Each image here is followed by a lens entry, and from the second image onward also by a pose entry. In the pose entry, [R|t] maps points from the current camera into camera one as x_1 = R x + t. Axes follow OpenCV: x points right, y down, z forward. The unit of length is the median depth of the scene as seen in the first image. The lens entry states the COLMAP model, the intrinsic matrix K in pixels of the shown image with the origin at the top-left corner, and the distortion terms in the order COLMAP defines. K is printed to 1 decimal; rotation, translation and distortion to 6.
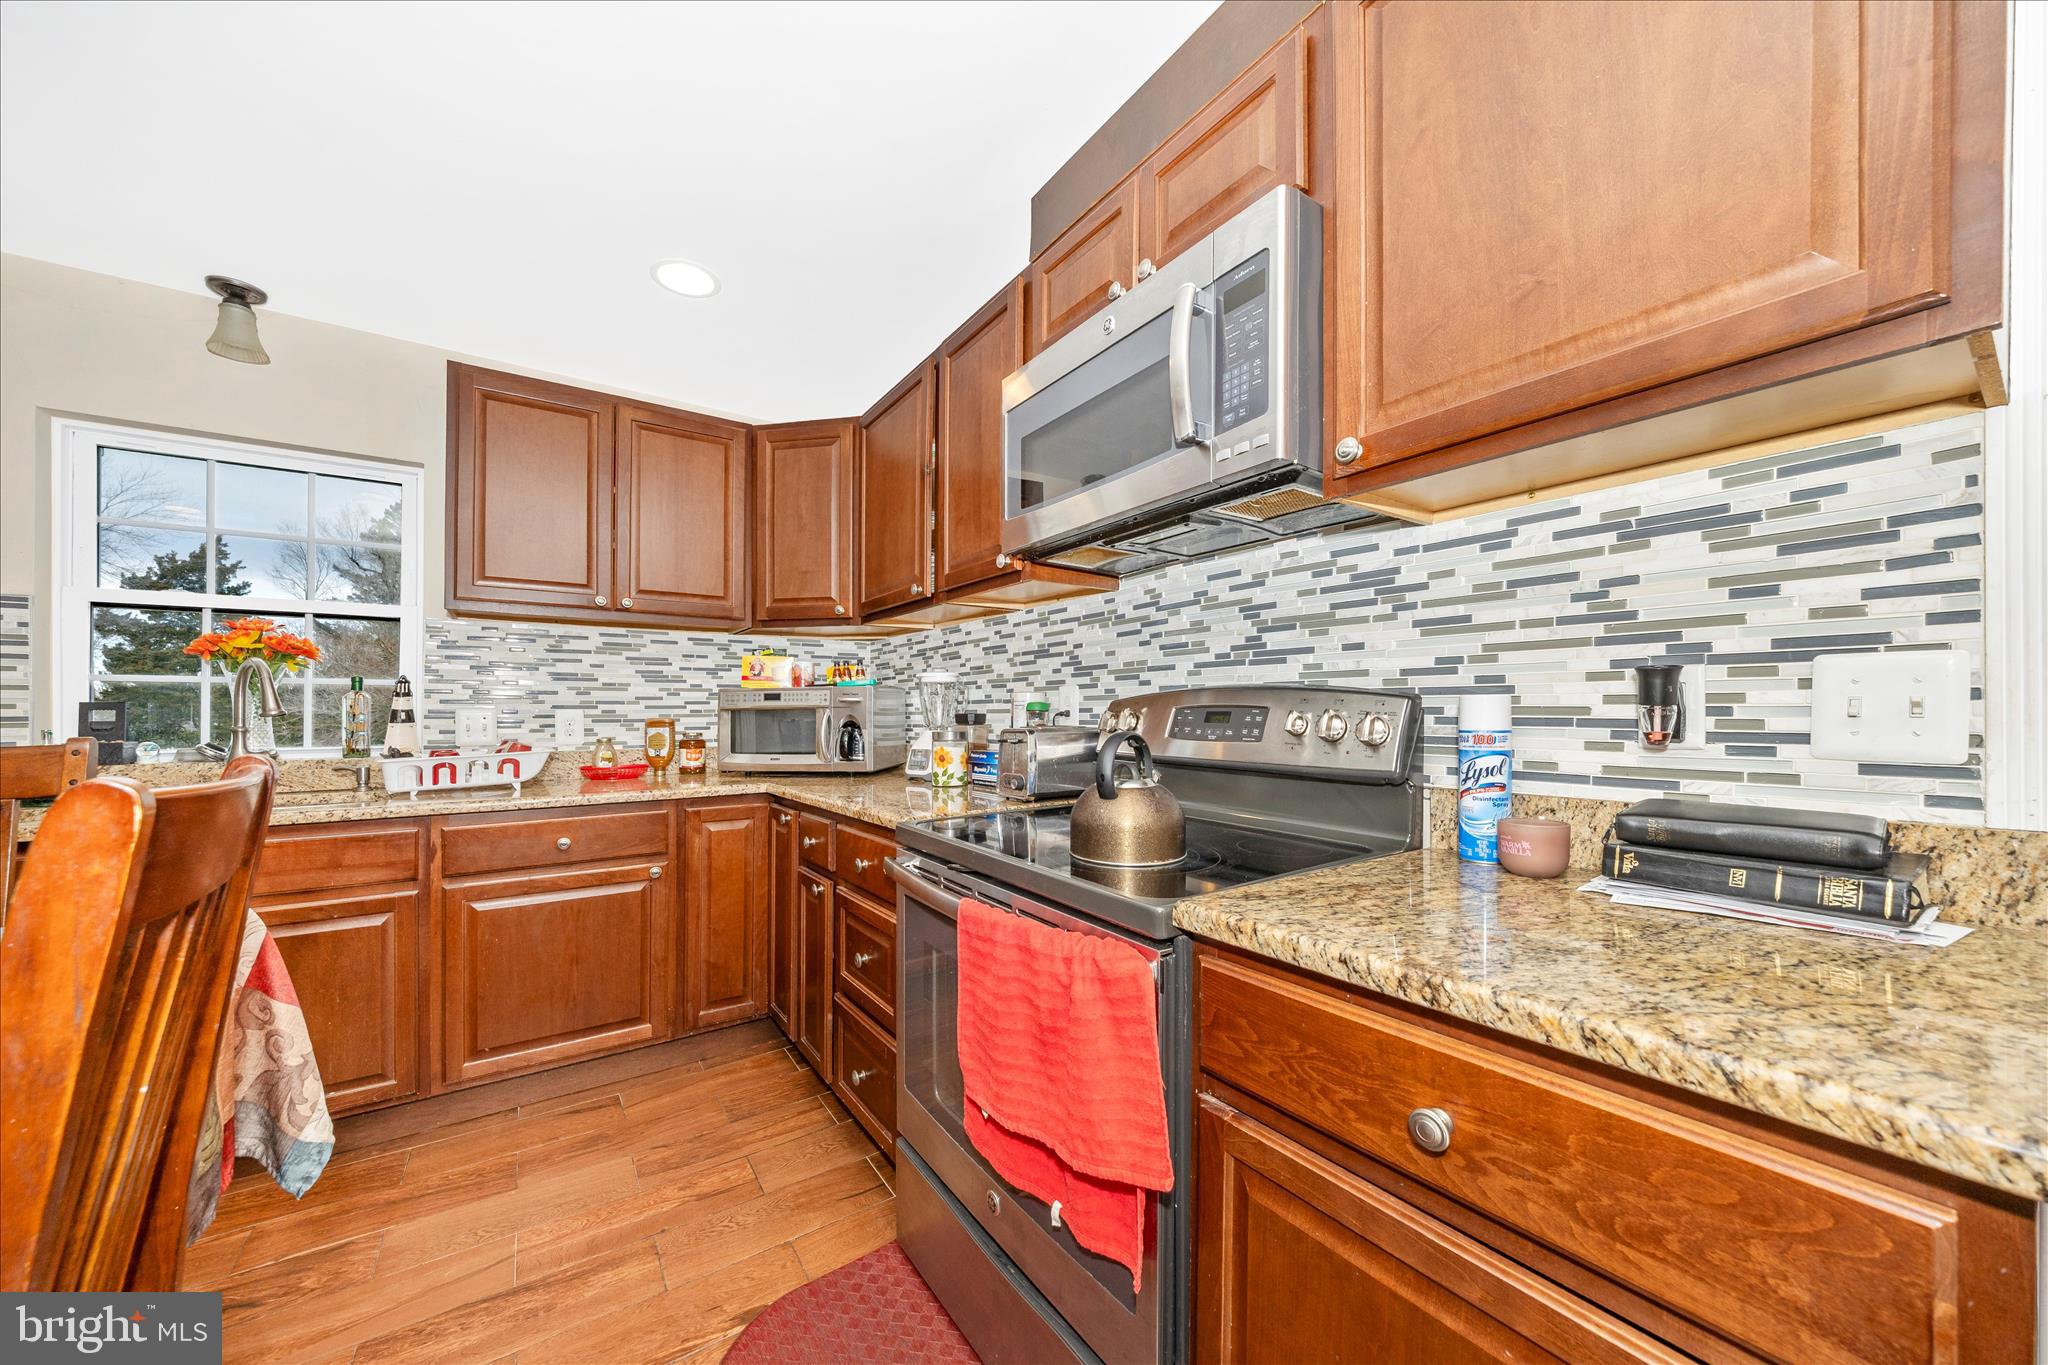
lens RADIAL K [[718.6, 0, 984.9], [0, 718.6, 705.9], [0, 0, 1]] dist [-0.002912, -0.000216]
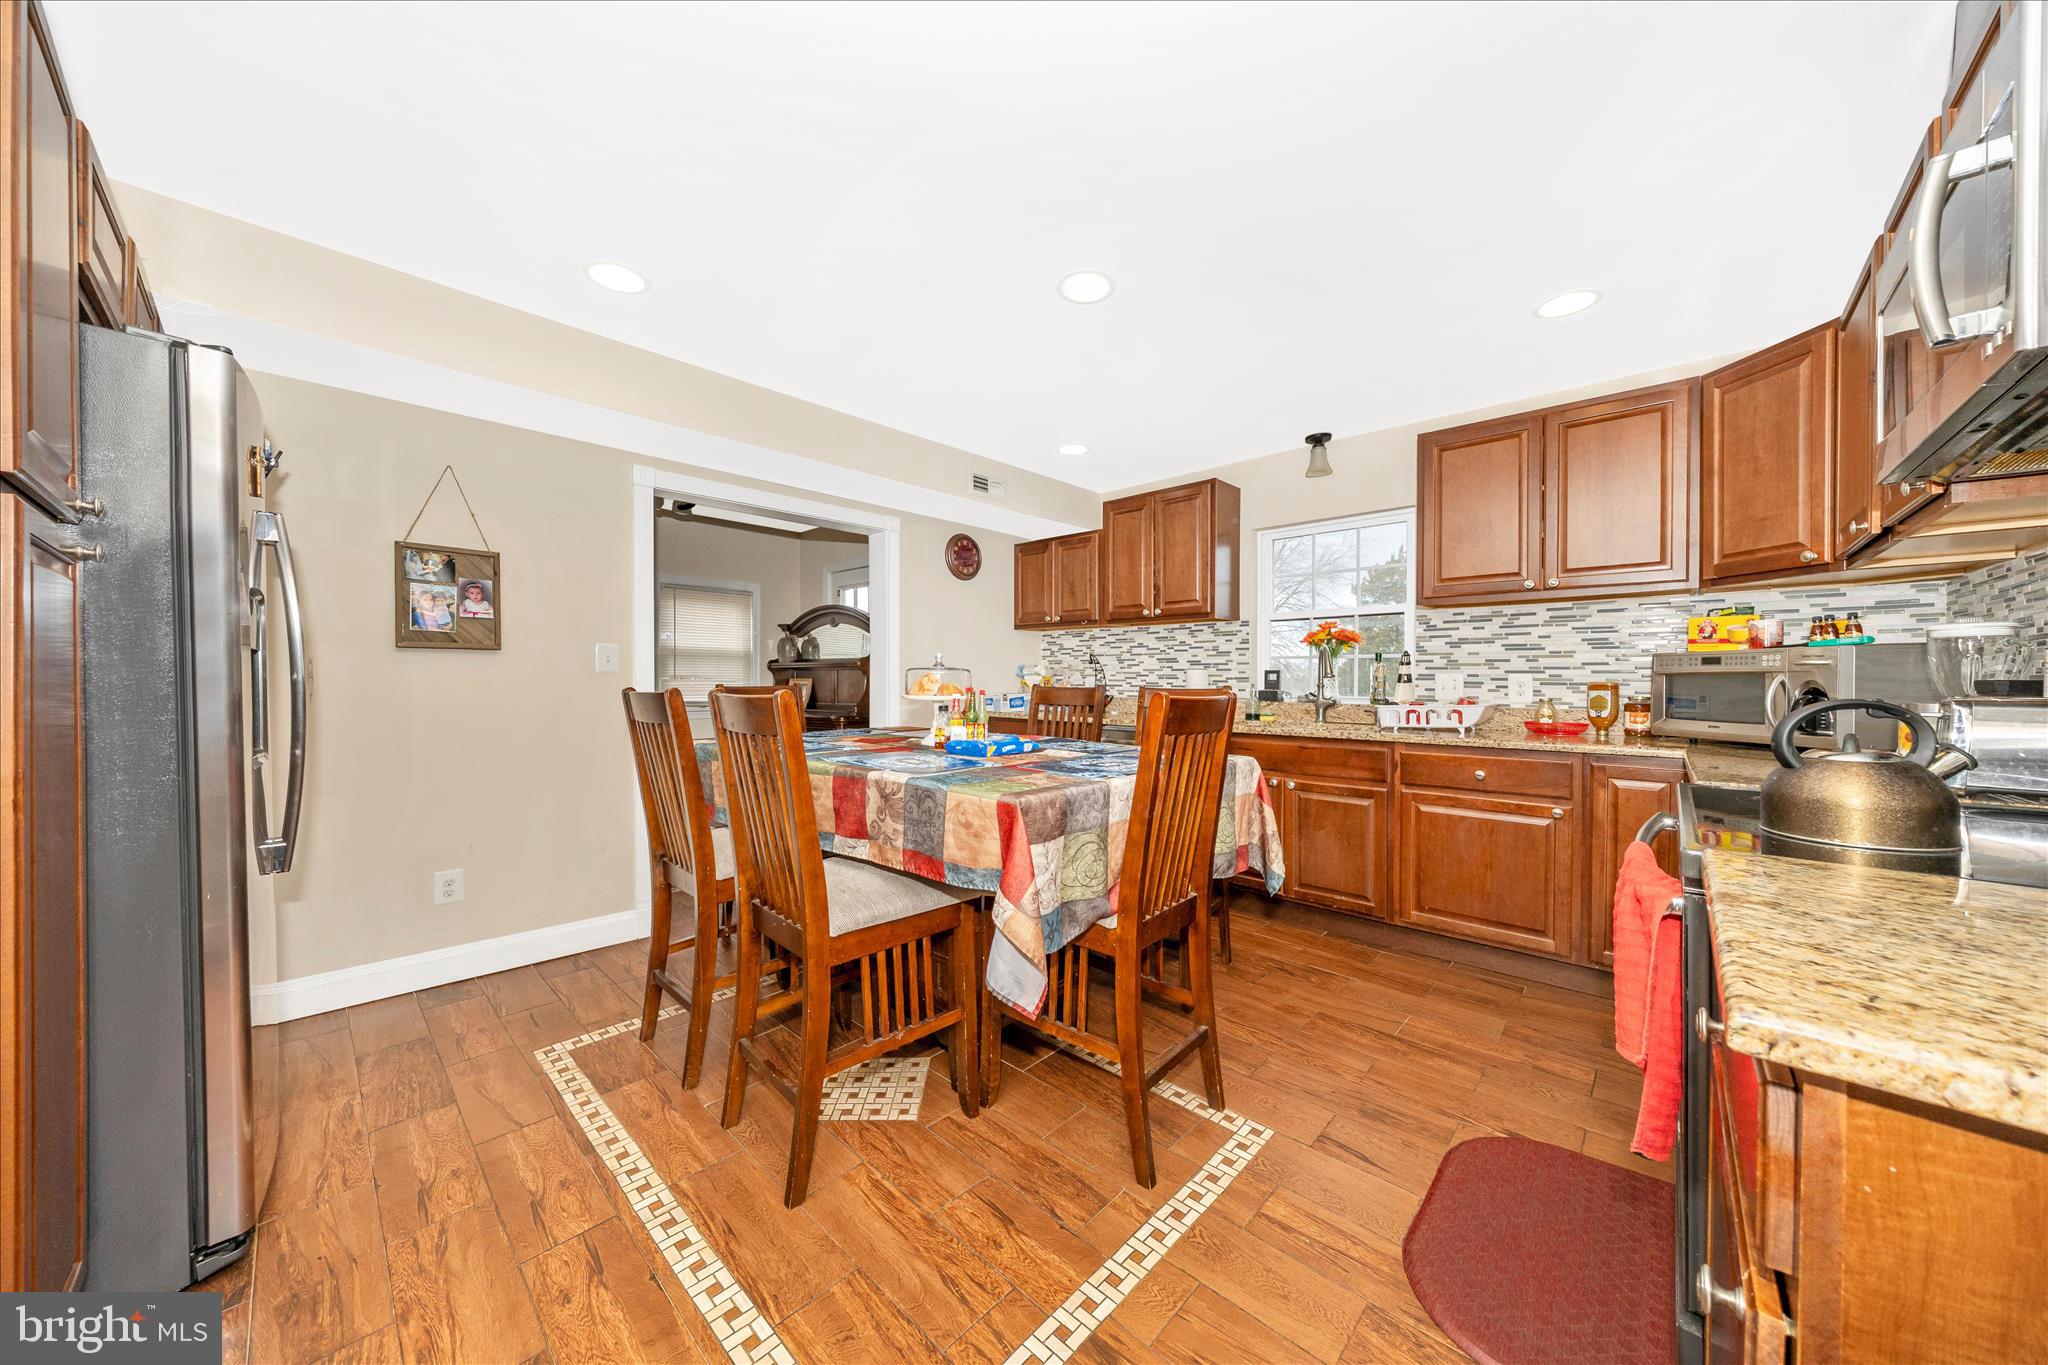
lens RADIAL K [[682.3, 0, 1041.9], [0, 682.3, 680.0], [0, 0, 1]] dist [-0.001387, -0.000240]
pose [[0.252120, 0.008434, -0.967659, 0.363870], [0.002533, 0.999953, 0.009376, 0.002640], [0.967693, -0.004815, 0.252086, -0.082718]]
